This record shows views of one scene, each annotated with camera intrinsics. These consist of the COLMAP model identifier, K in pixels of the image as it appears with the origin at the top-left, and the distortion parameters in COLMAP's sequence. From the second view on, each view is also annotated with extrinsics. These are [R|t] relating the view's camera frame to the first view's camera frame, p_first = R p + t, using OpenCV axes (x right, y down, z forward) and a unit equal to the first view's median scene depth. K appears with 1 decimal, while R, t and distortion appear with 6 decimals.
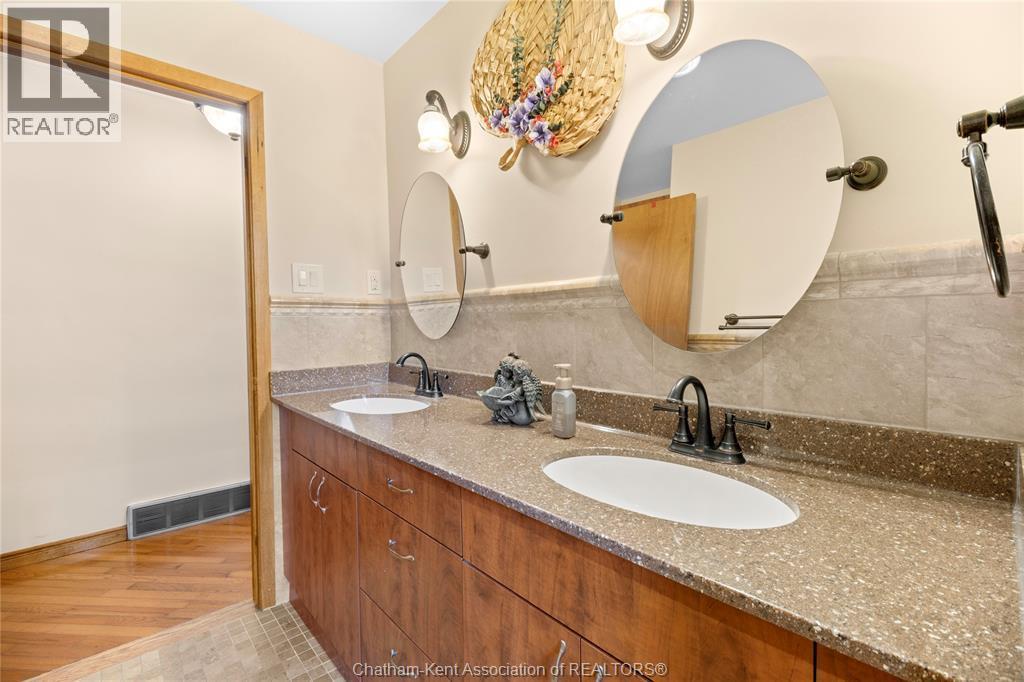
lens RADIAL K [[456.5, 0, 512.2], [0, 456.5, 337.8], [0, 0, 1]] dist [0.002692, -0.000302]
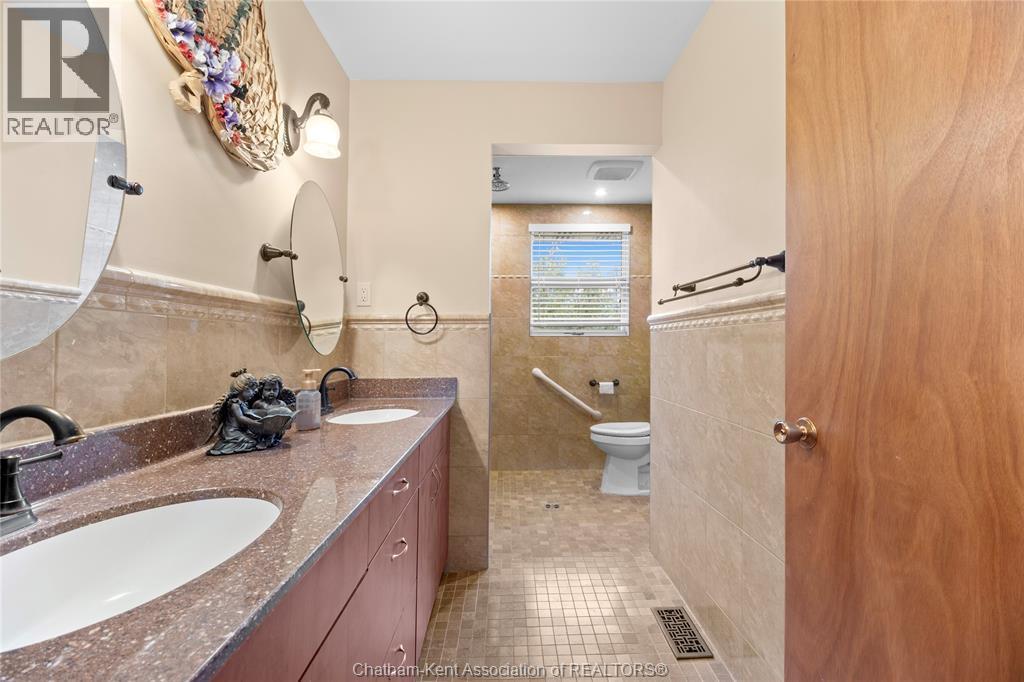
lens RADIAL K [[456.5, 0, 512.9], [0, 456.5, 343.1], [0, 0, 1]] dist [0.002692, -0.000302]
pose [[-0.752444, 0.003327, 0.658648, -0.884323], [0.013930, 0.999844, 0.010863, -0.017400], [-0.658509, 0.017349, -0.752373, 1.268050]]
